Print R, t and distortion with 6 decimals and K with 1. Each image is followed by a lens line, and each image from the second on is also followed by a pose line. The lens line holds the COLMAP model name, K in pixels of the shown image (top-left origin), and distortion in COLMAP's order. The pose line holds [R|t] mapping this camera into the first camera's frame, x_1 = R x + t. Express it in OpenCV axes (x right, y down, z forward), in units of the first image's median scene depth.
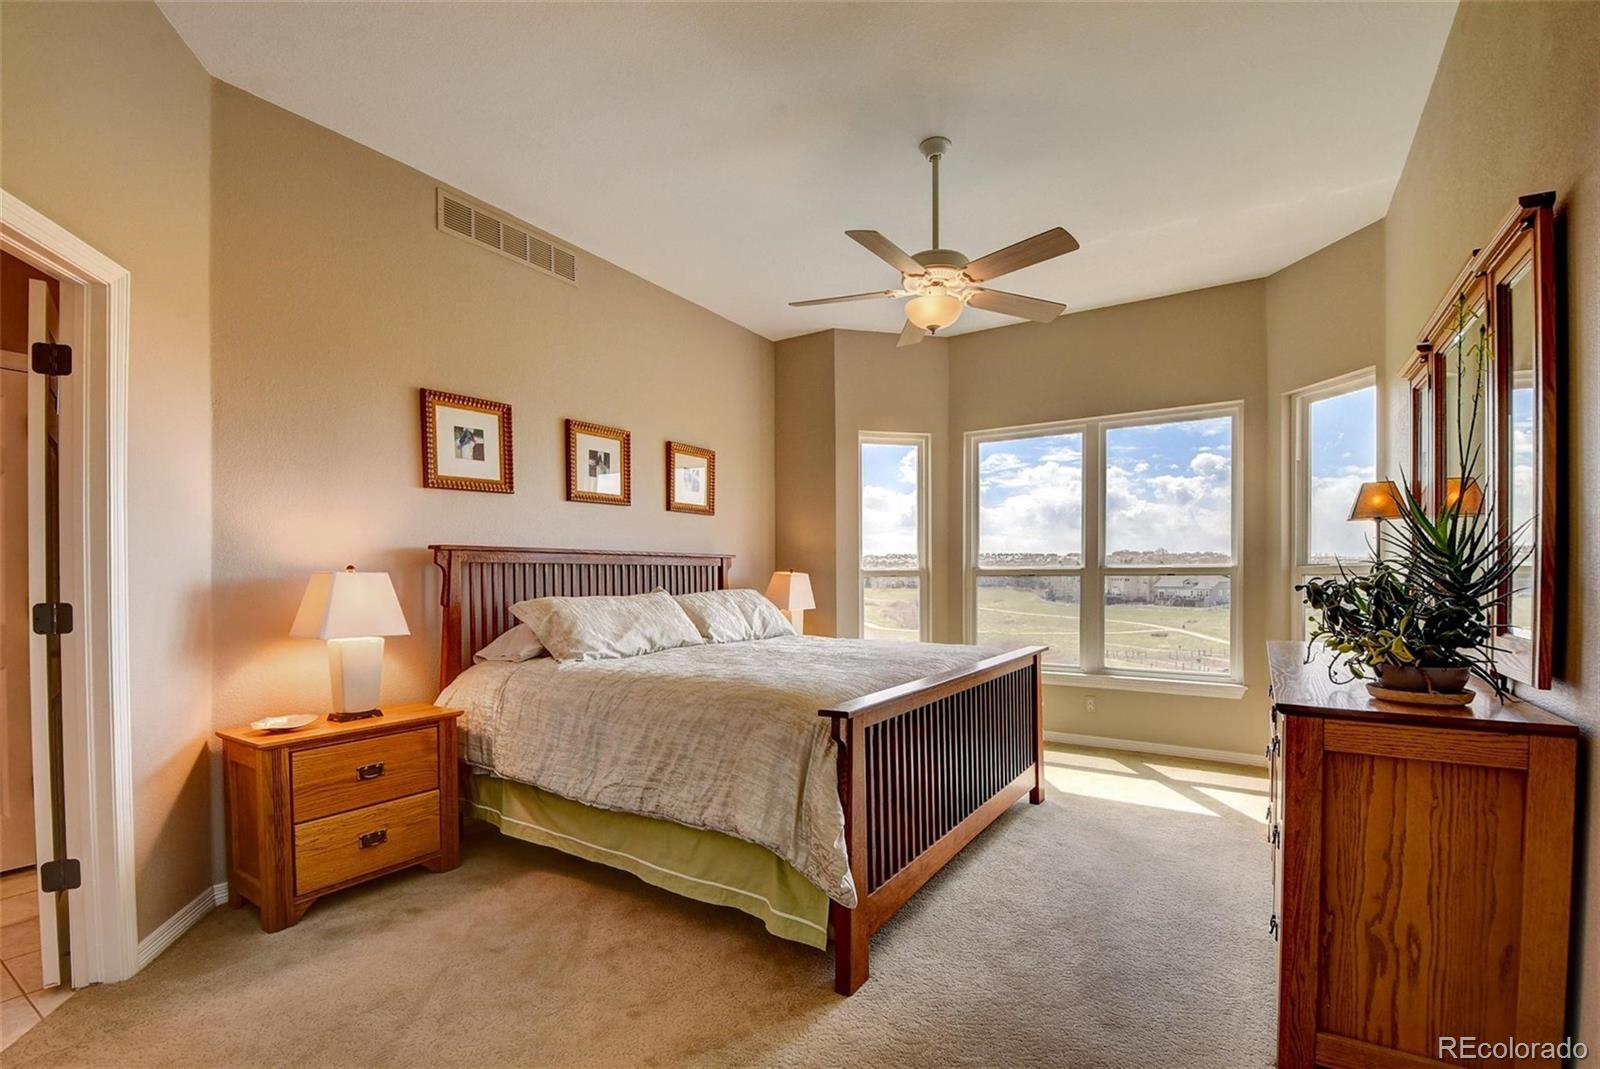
lens RADIAL K [[708.8, 0, 831.0], [0, 708.8, 582.7], [0, 0, 1]] dist [-0.021307, -0.003813]
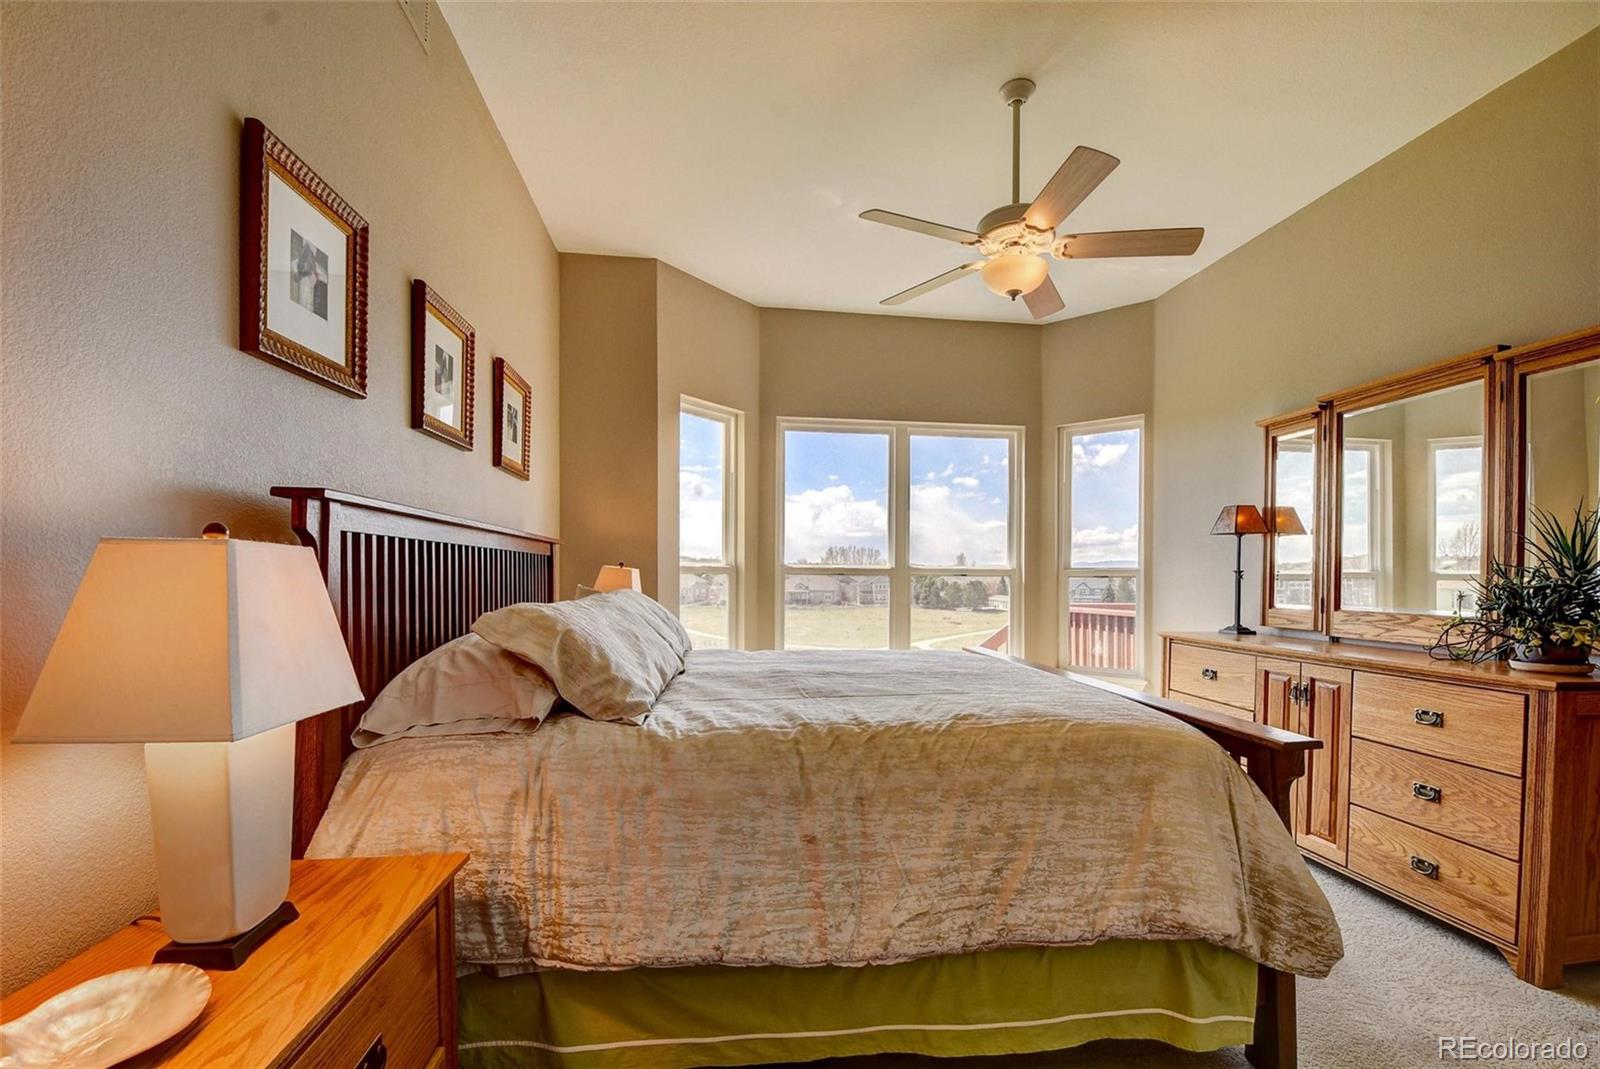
lens RADIAL K [[708.8, 0, 823.1], [0, 708.8, 577.1], [0, 0, 1]] dist [-0.021307, -0.003813]
pose [[0.770063, 0.013752, 0.637820, -0.543915], [-0.008245, 0.999899, -0.011604, 0.004832], [-0.637915, 0.003677, 0.770098, 0.427787]]
